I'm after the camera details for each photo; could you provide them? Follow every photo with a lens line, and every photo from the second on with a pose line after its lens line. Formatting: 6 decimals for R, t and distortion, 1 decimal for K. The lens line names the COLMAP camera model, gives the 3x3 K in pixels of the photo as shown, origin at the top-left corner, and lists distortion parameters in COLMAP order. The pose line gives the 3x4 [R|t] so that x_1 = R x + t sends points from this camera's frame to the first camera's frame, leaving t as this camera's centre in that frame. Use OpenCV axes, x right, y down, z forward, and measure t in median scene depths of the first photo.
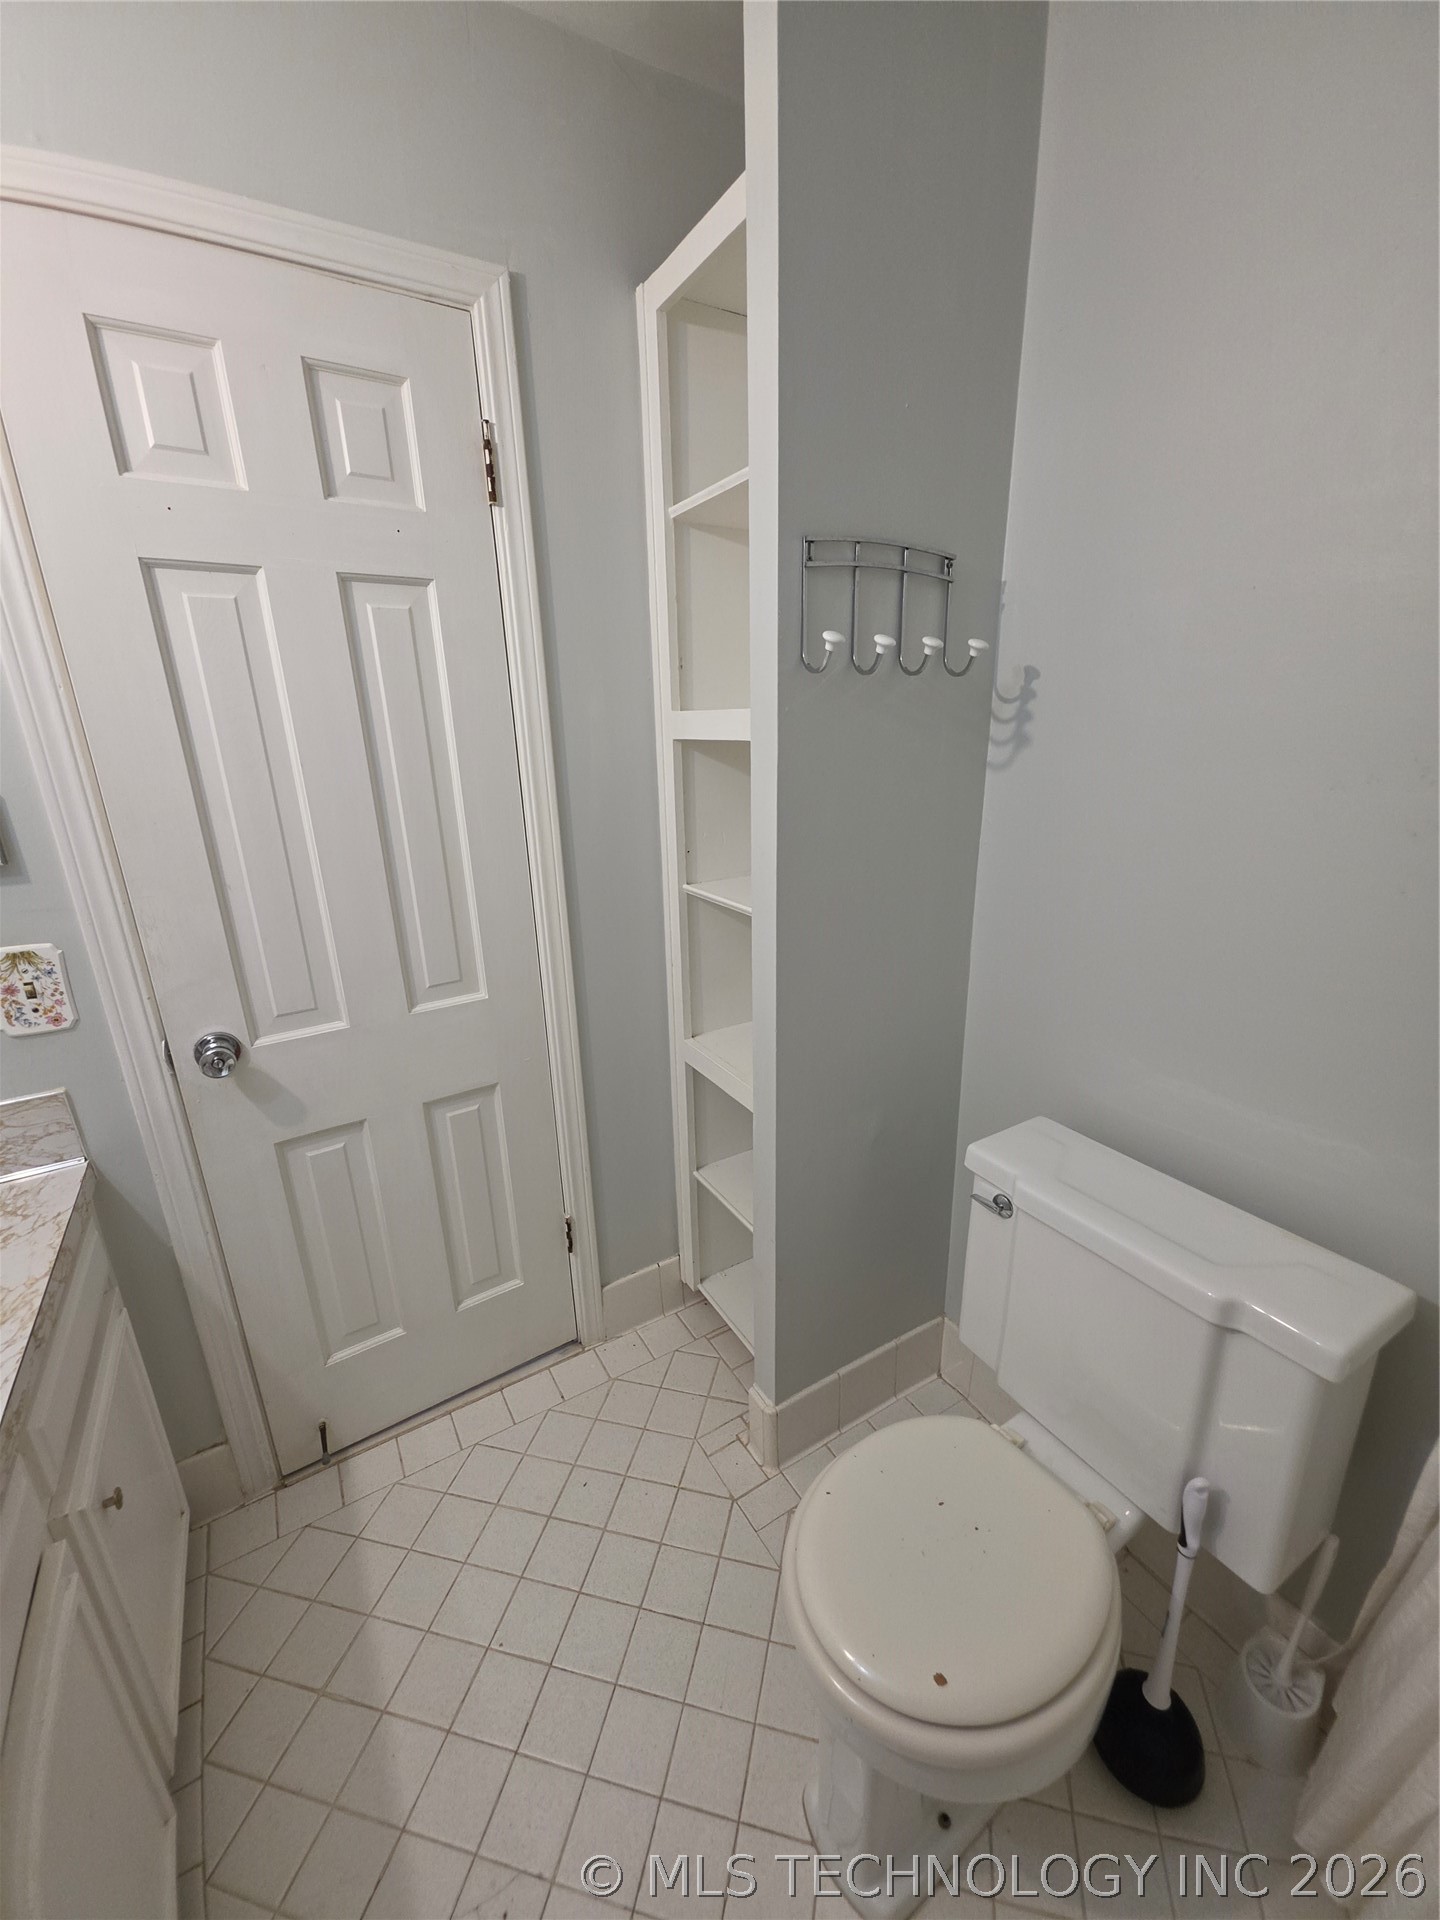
lens RADIAL K [[760.8, 0, 733.9], [0, 760.8, 959.5], [0, 0, 1]] dist [0.013348, -0.007686]
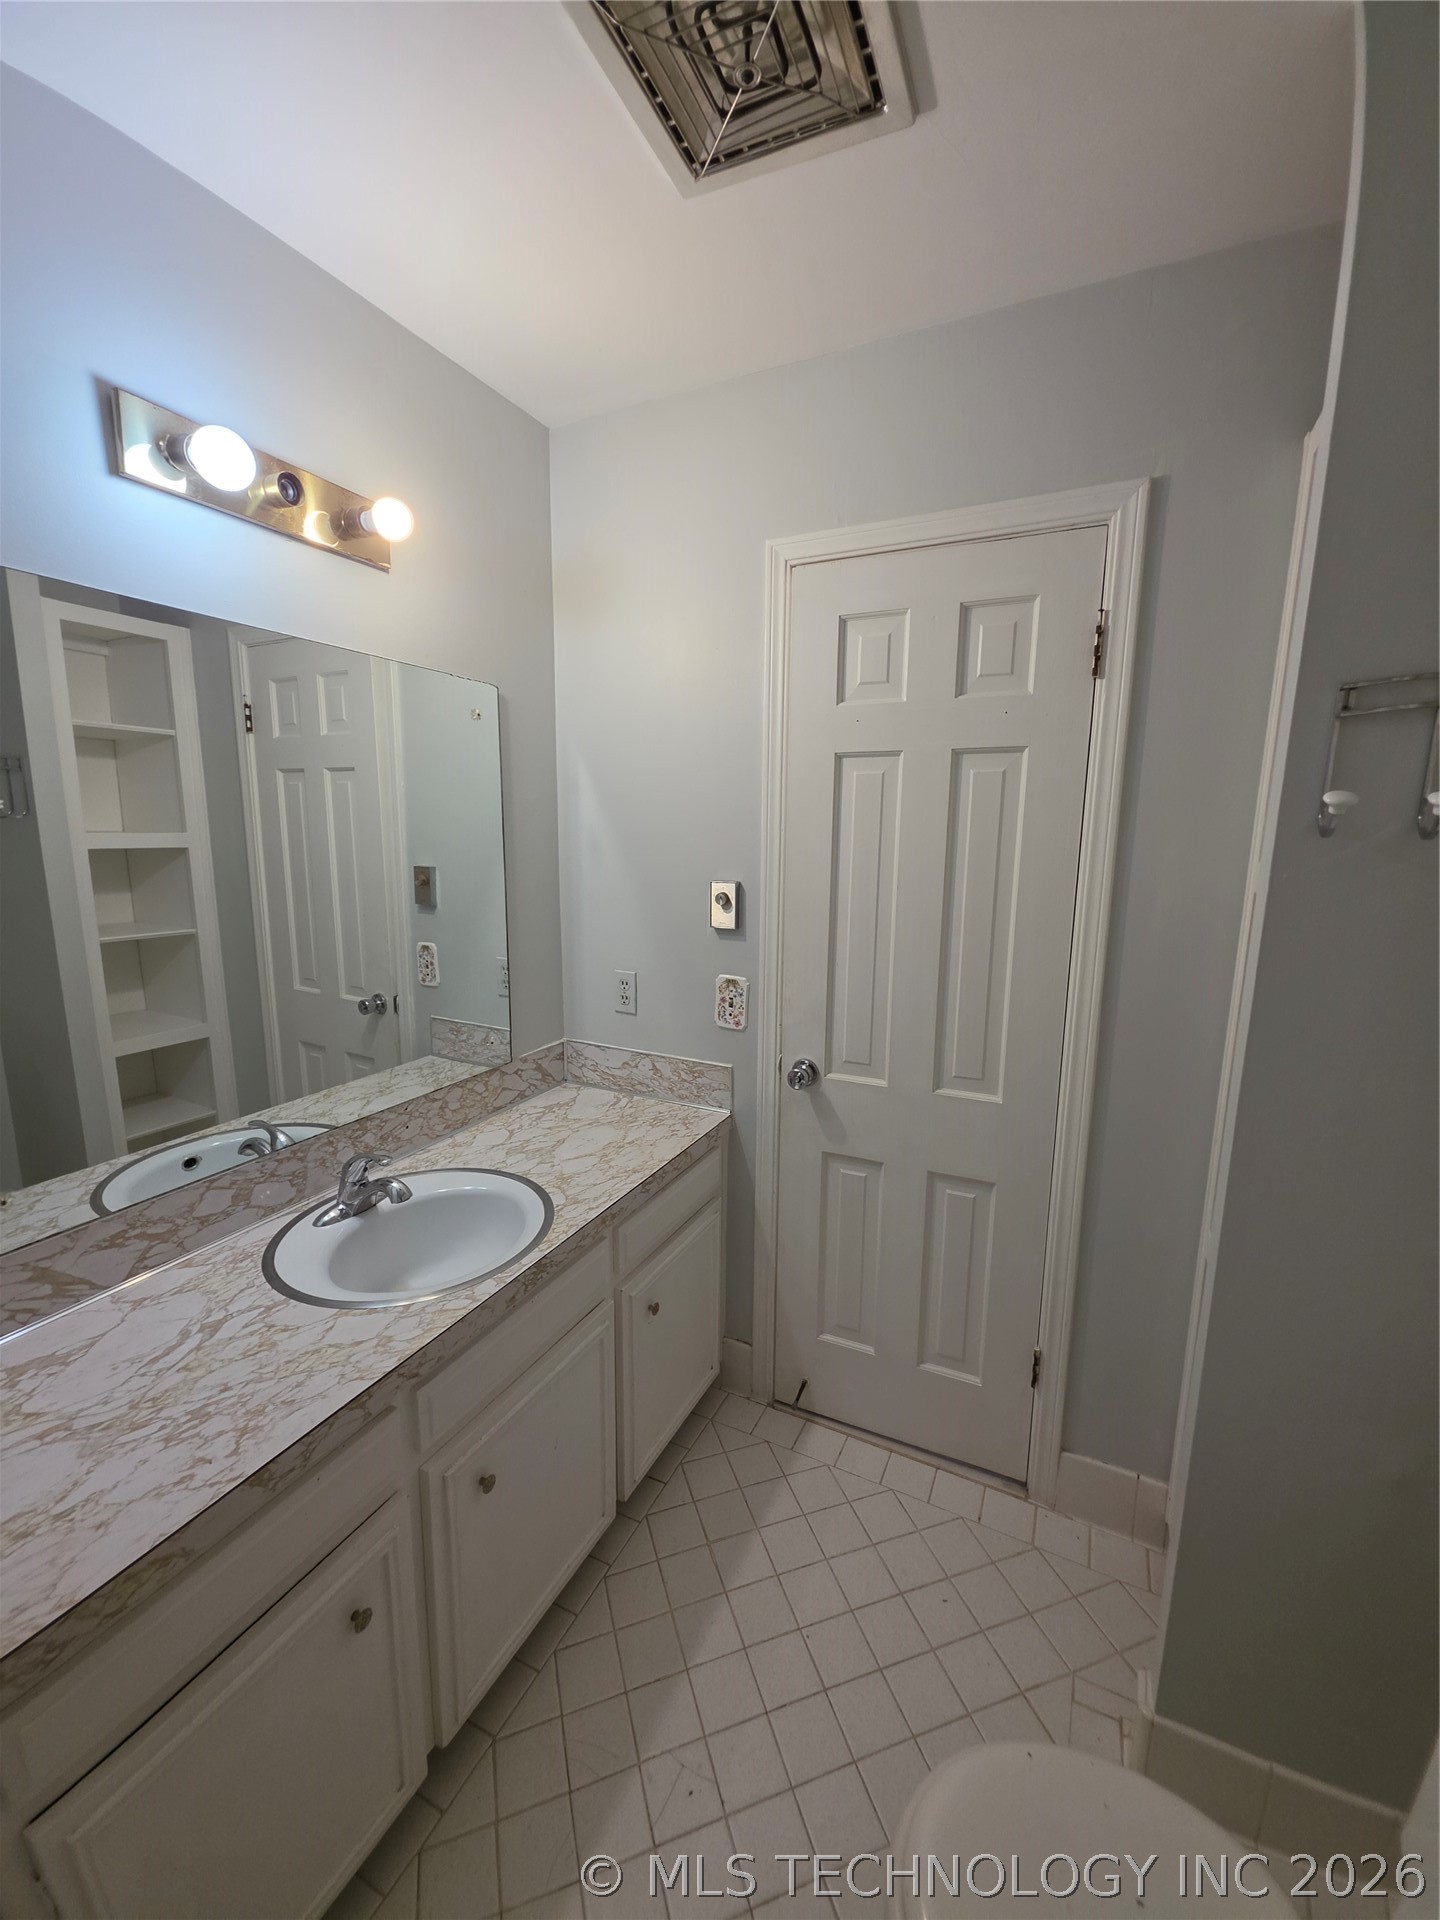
lens RADIAL K [[760.8, 0, 733.9], [0, 760.8, 959.5], [0, 0, 1]] dist [0.013348, -0.007686]
pose [[0.537304, 0.168345, -0.826417, 0.406247], [-0.275870, 0.961055, 0.016412, -0.071574], [0.796995, 0.219165, 0.562820, 0.036679]]
